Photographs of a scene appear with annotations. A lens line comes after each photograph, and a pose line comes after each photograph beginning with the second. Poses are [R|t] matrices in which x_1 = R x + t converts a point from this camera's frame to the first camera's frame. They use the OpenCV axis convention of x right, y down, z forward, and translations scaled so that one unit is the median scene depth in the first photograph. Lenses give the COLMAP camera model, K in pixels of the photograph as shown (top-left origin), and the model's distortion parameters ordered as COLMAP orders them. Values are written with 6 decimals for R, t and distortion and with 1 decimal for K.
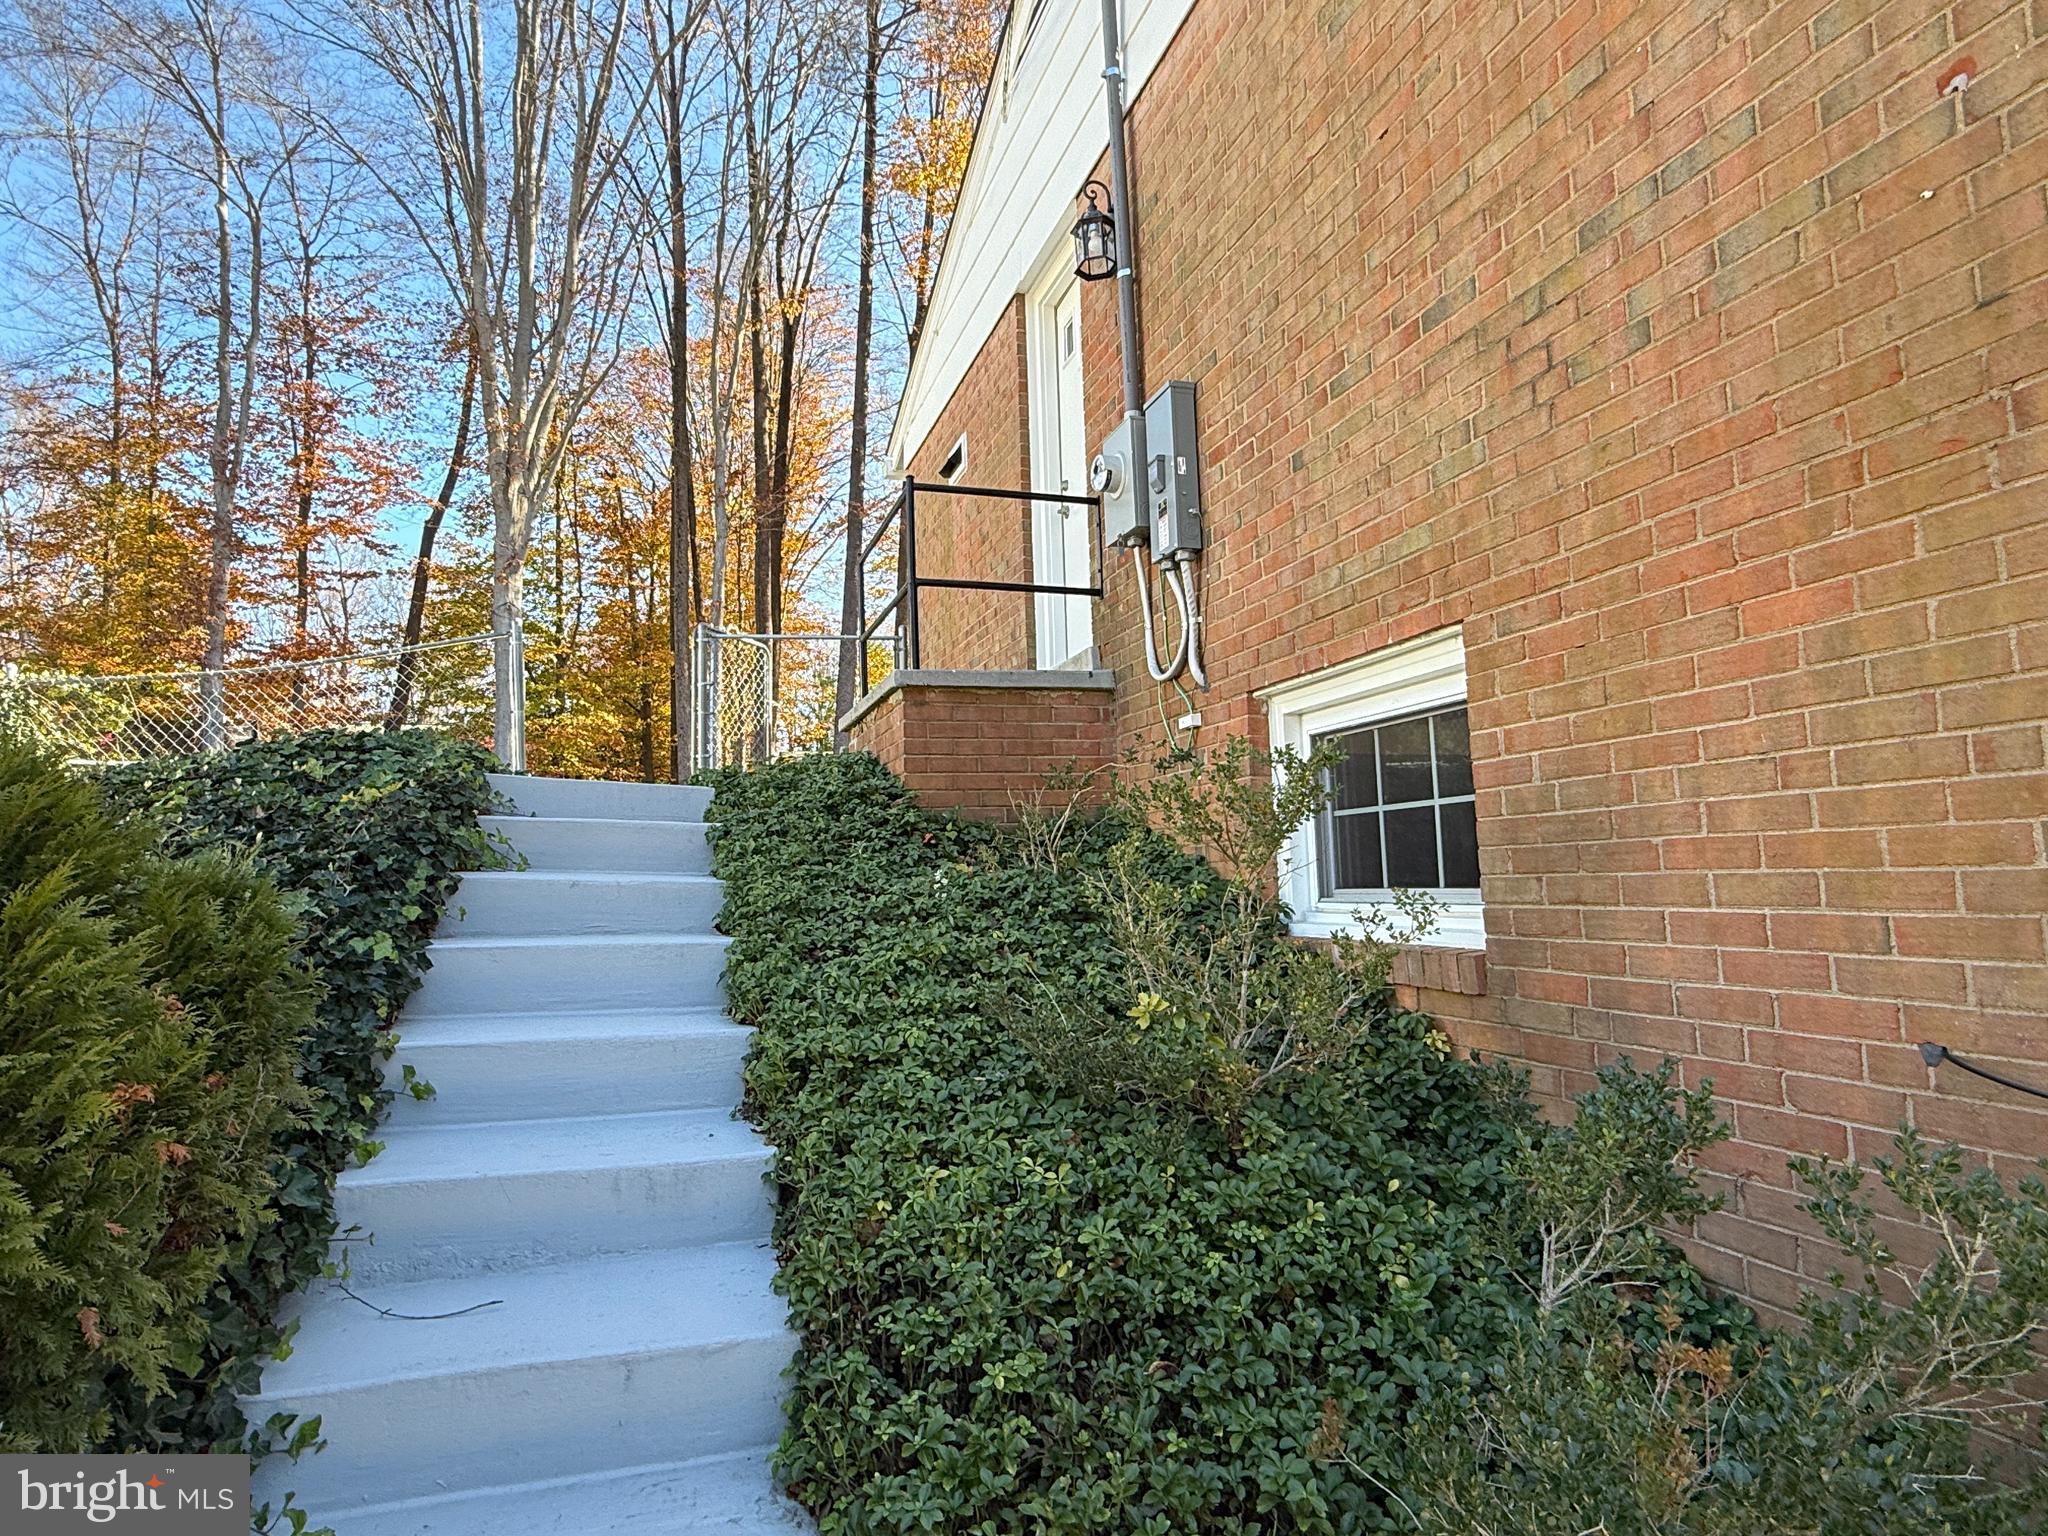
lens RADIAL K [[1200.0, 0, 1023.5], [0, 1200.0, 769.0], [0, 0, 1]] dist [0.000441, 0.000258]
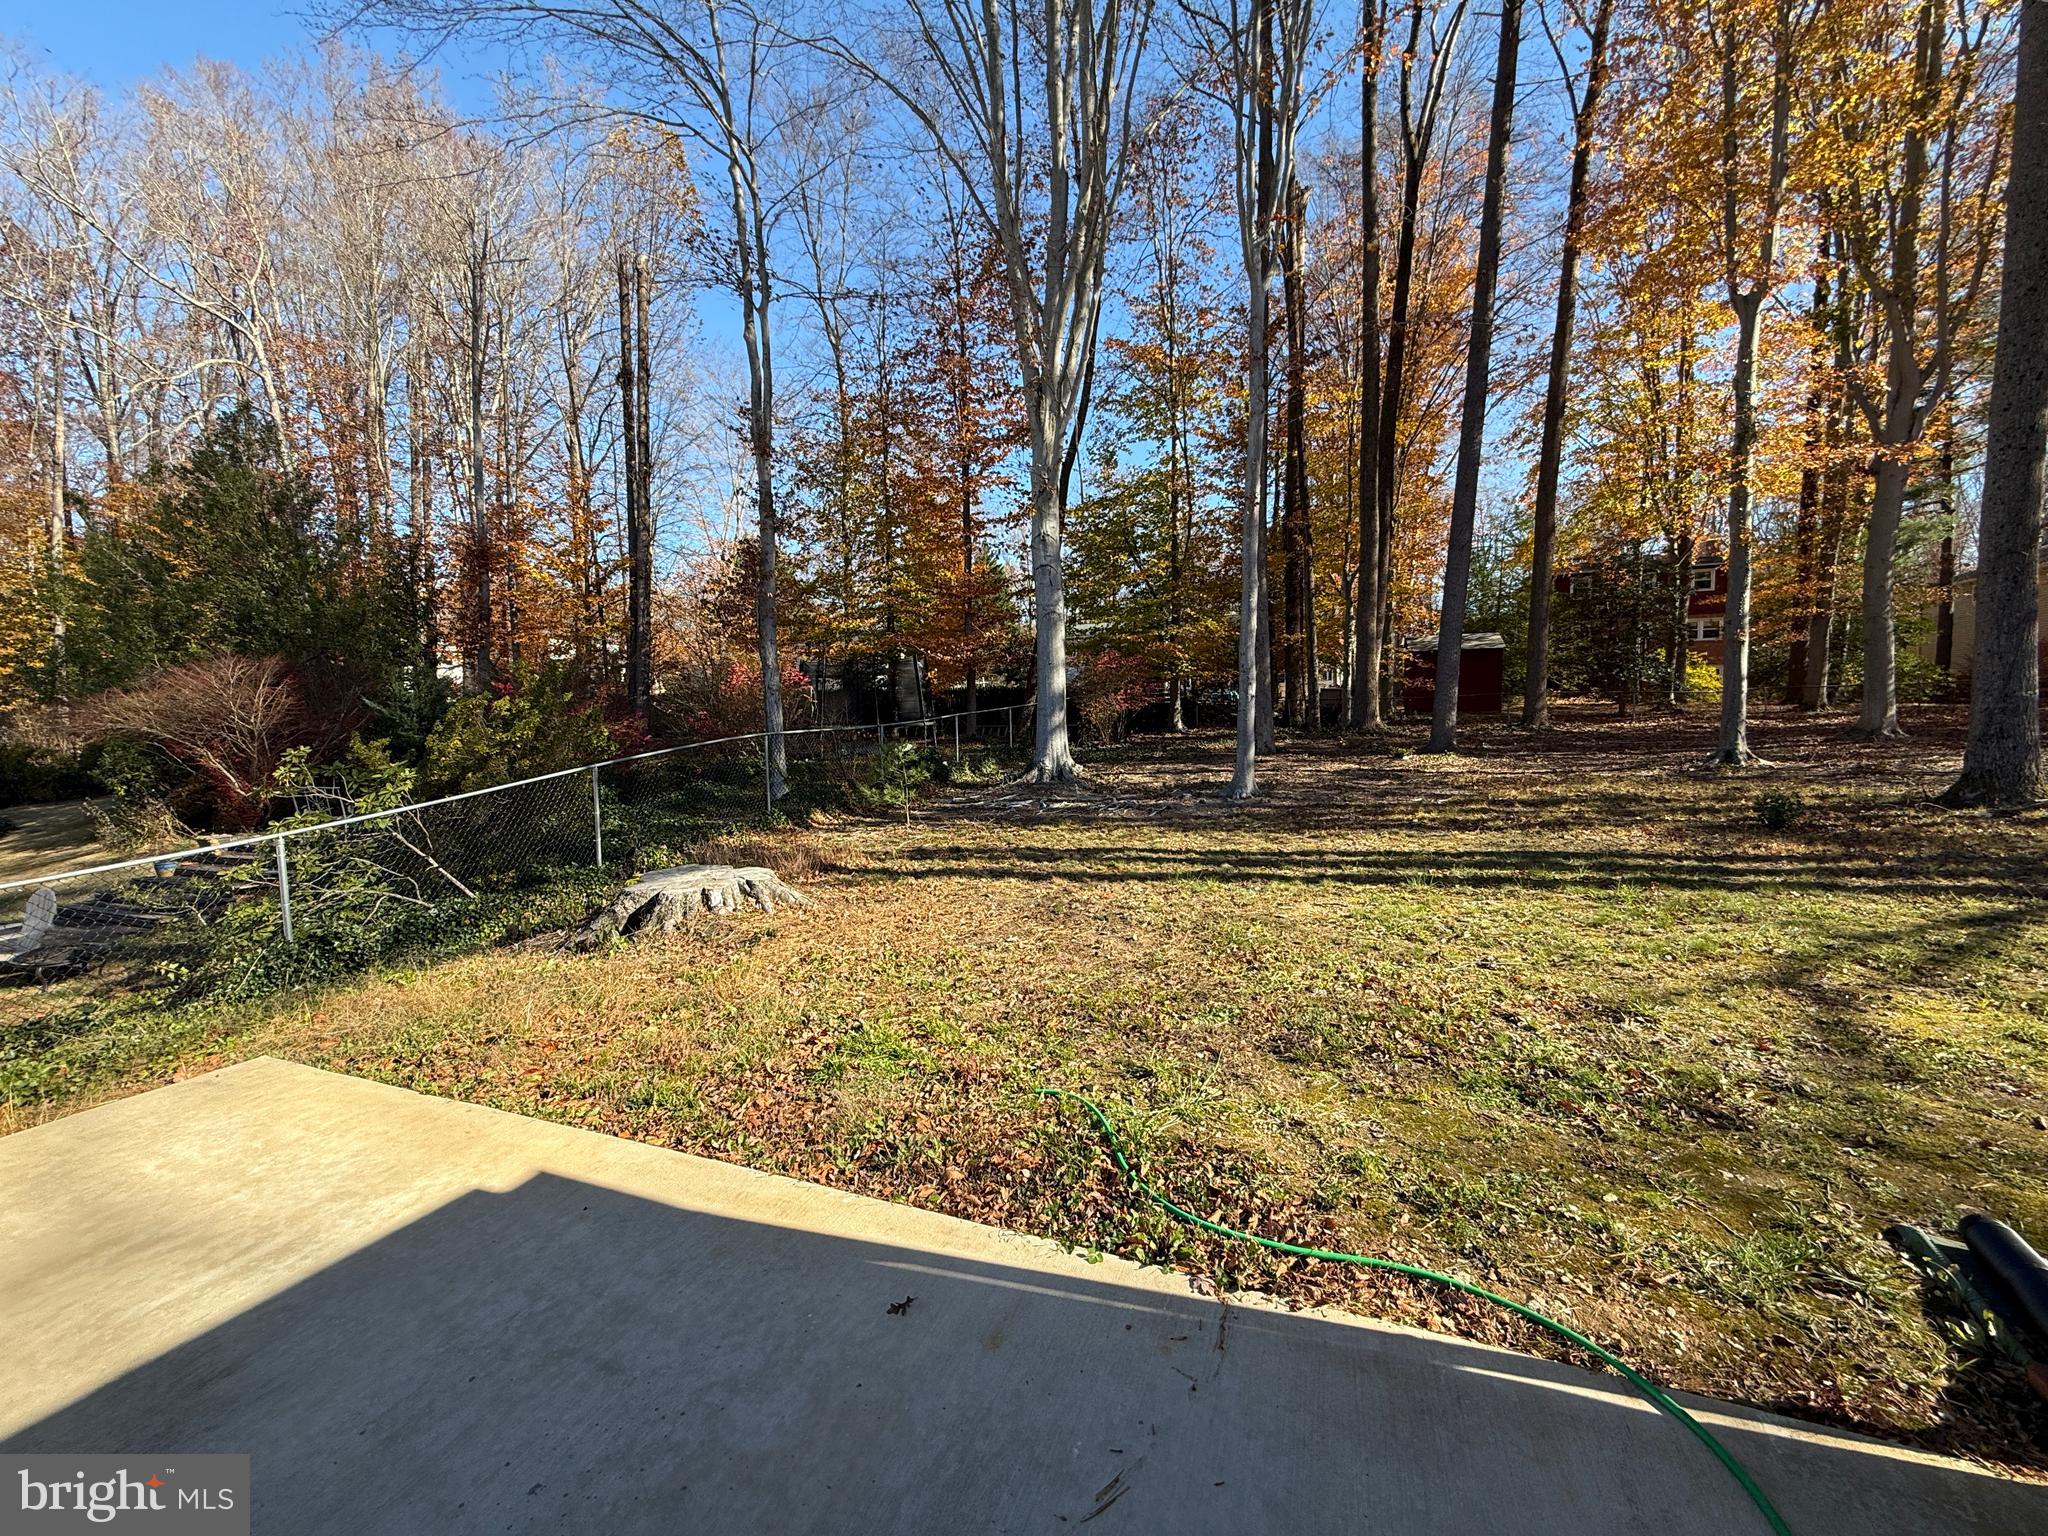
lens RADIAL K [[814.3, 0, 1017.7], [0, 814.3, 769.1], [0, 0, 1]] dist [0.000212, -0.000415]
pose [[0.773226, 0.050397, -0.632124, -0.021601], [0.064680, 0.985370, 0.157678, -0.044718], [0.630823, -0.162806, 0.758655, 0.358591]]
